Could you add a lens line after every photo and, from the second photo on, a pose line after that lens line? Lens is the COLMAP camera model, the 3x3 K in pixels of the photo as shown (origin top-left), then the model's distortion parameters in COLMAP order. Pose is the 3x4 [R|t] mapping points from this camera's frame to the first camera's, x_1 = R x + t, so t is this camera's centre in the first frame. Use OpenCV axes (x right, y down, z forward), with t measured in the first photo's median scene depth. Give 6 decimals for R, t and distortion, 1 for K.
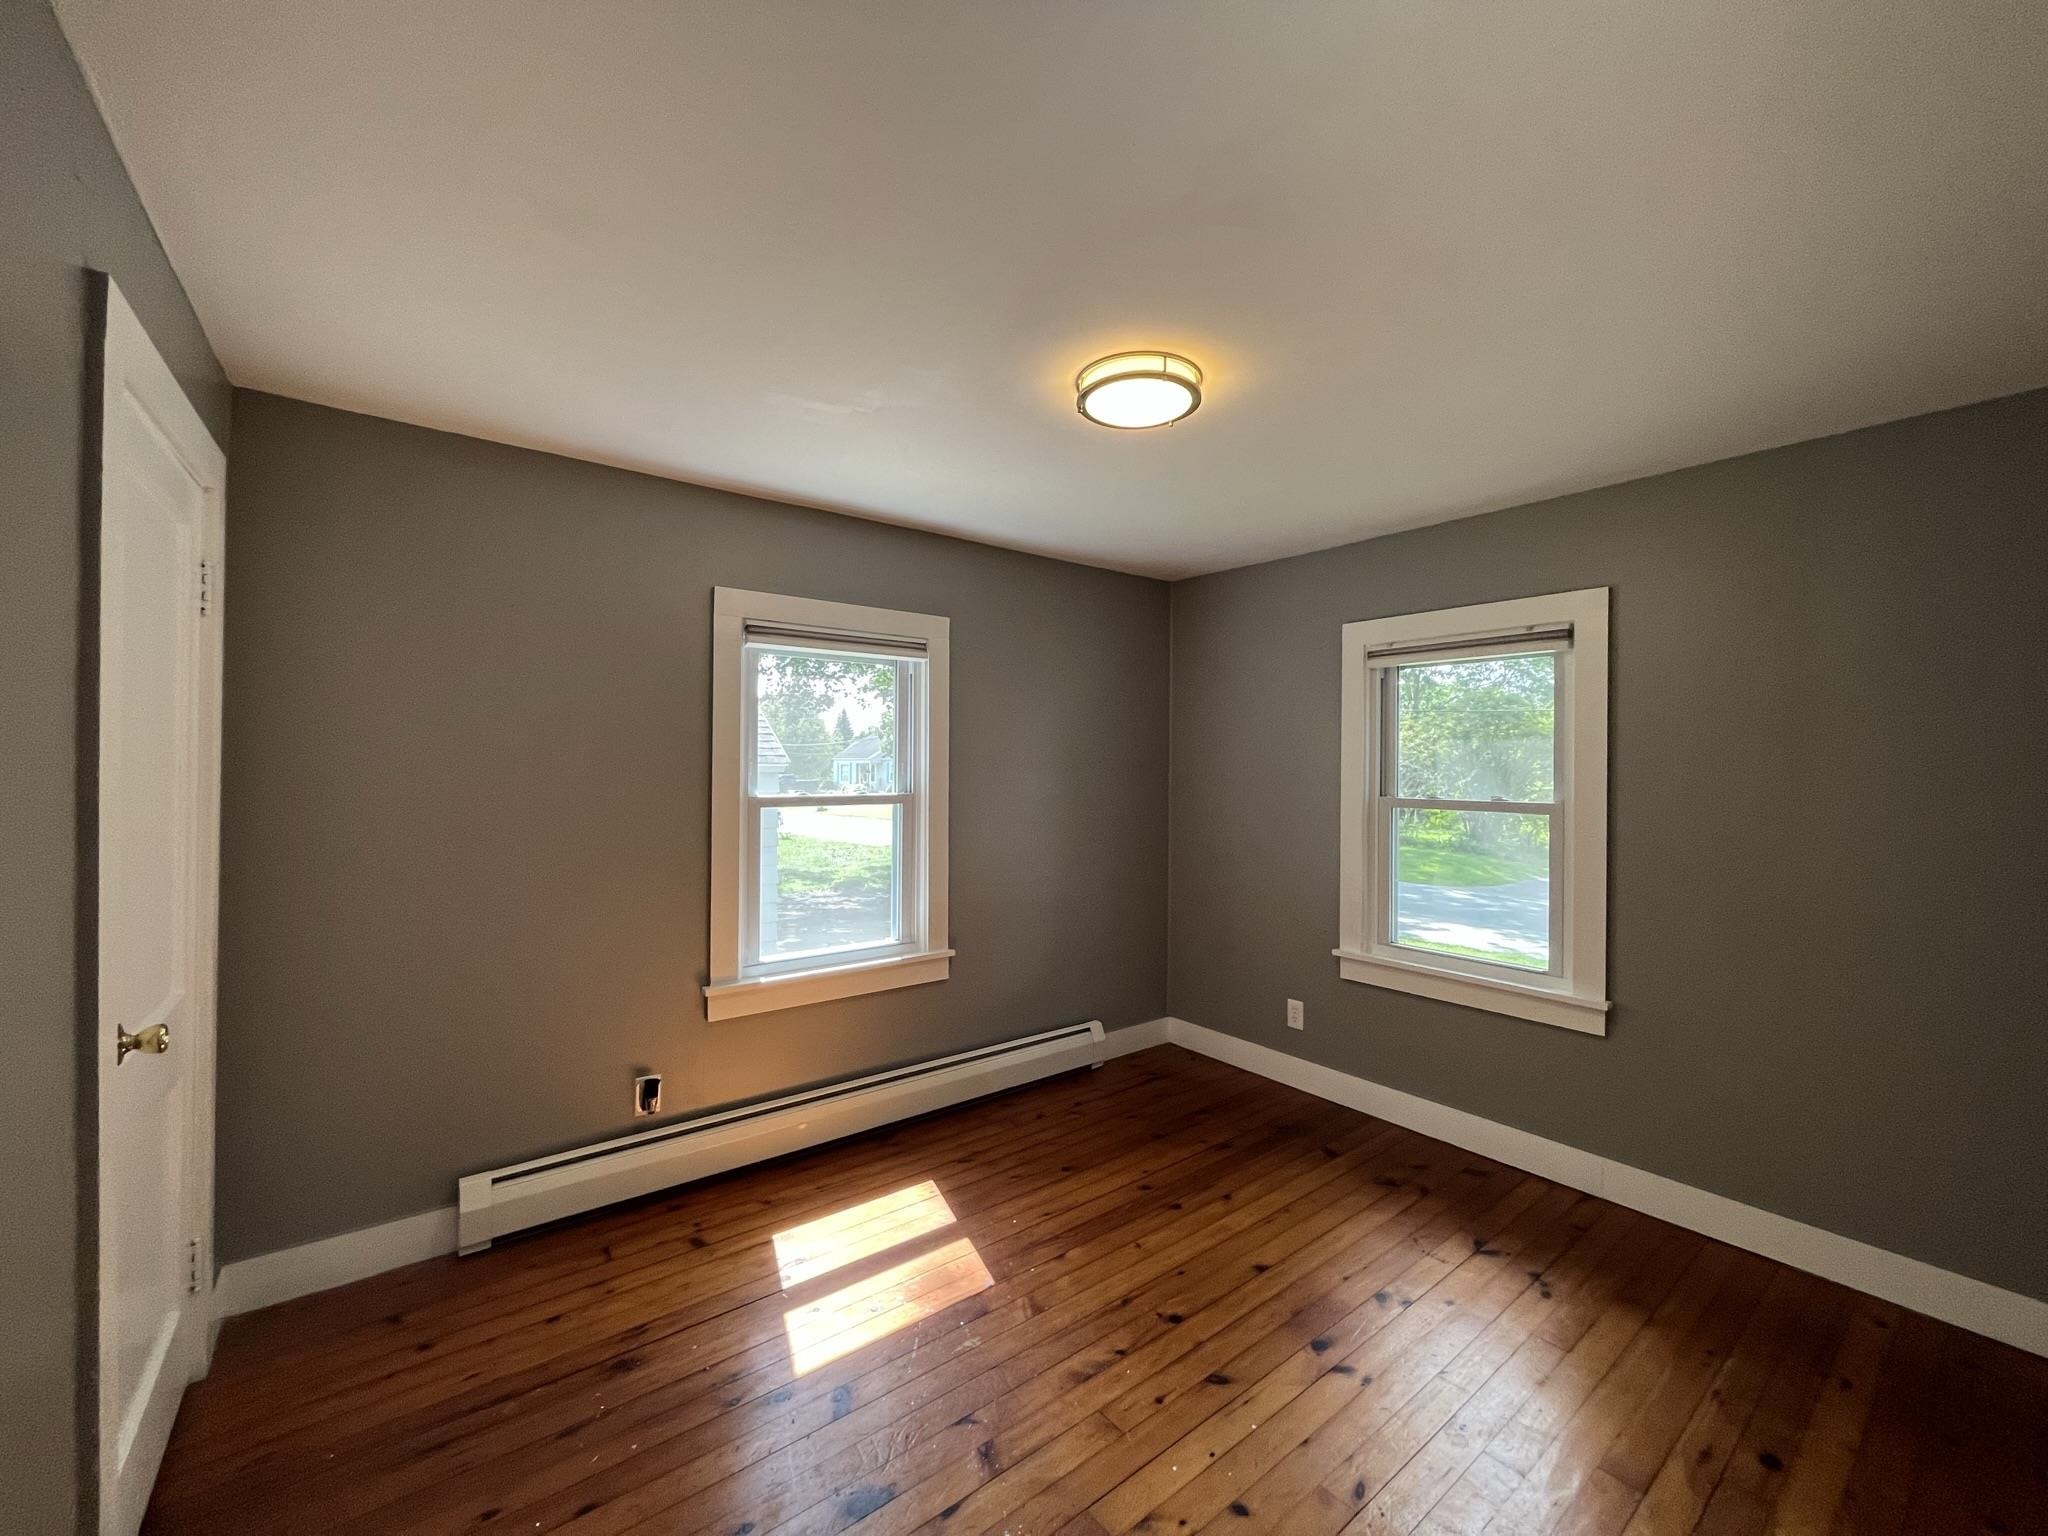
lens RADIAL K [[829.6, 0, 1030.5], [0, 829.6, 763.0], [0, 0, 1]] dist [0.002085, -0.000214]
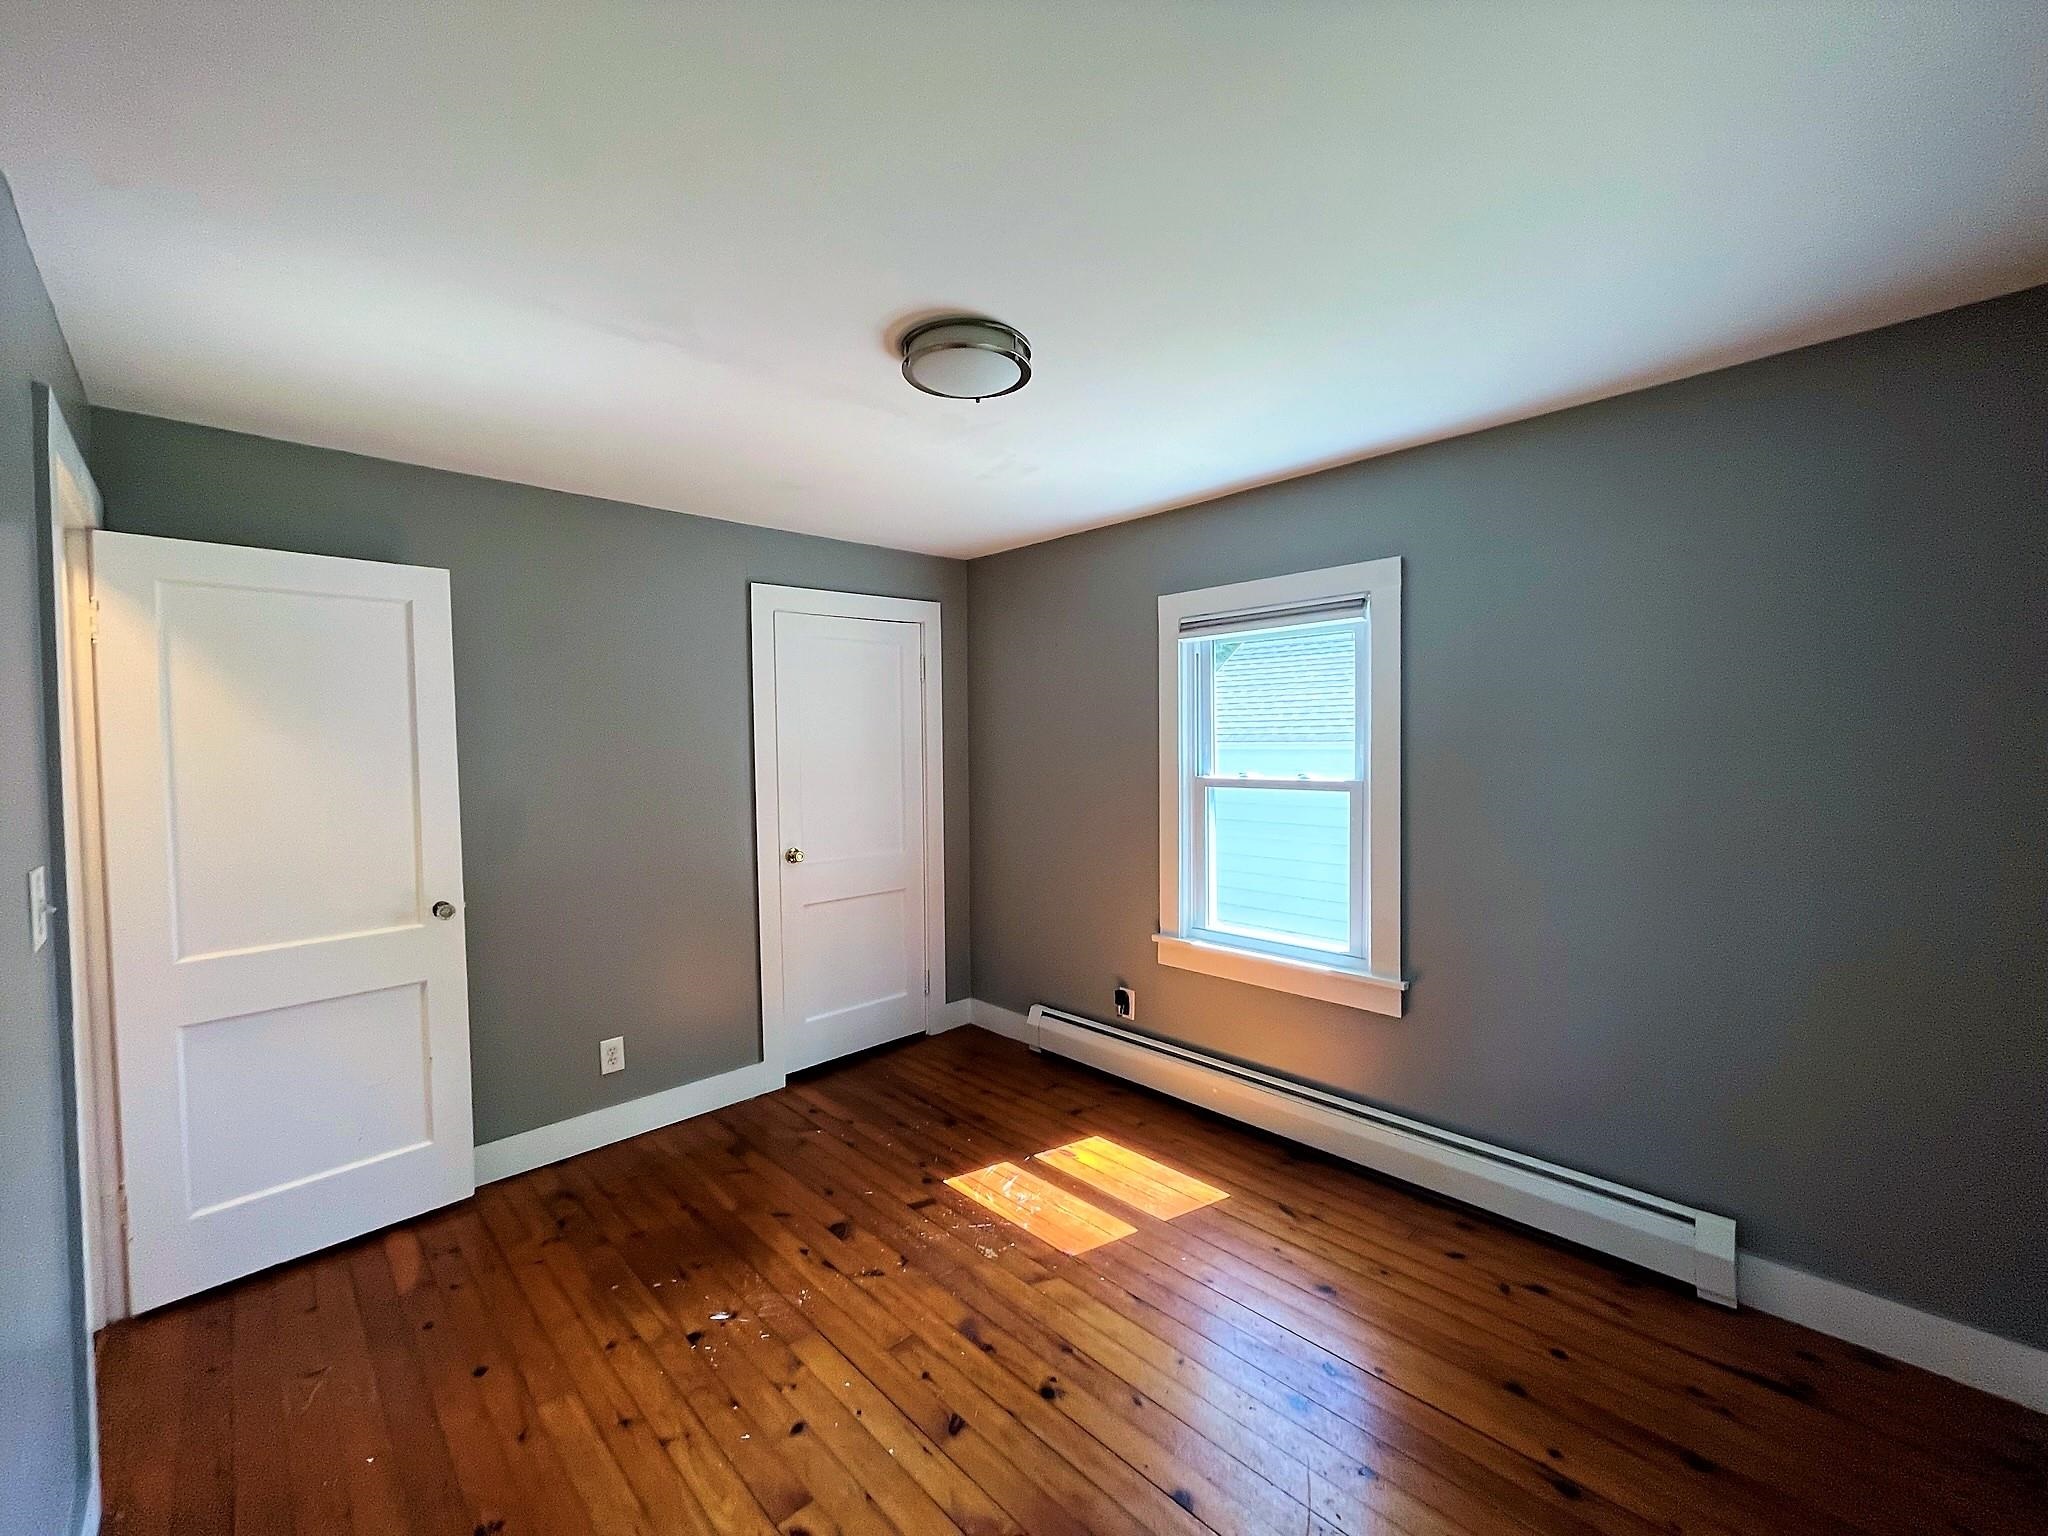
lens RADIAL K [[829.6, 0, 1012.9], [0, 829.6, 760.8], [0, 0, 1]] dist [0.002085, -0.000214]
pose [[0.090423, 0.004903, -0.995891, 0.775235], [0.010060, 0.999932, 0.005836, 0.011136], [0.995853, -0.010546, 0.090368, 0.680241]]
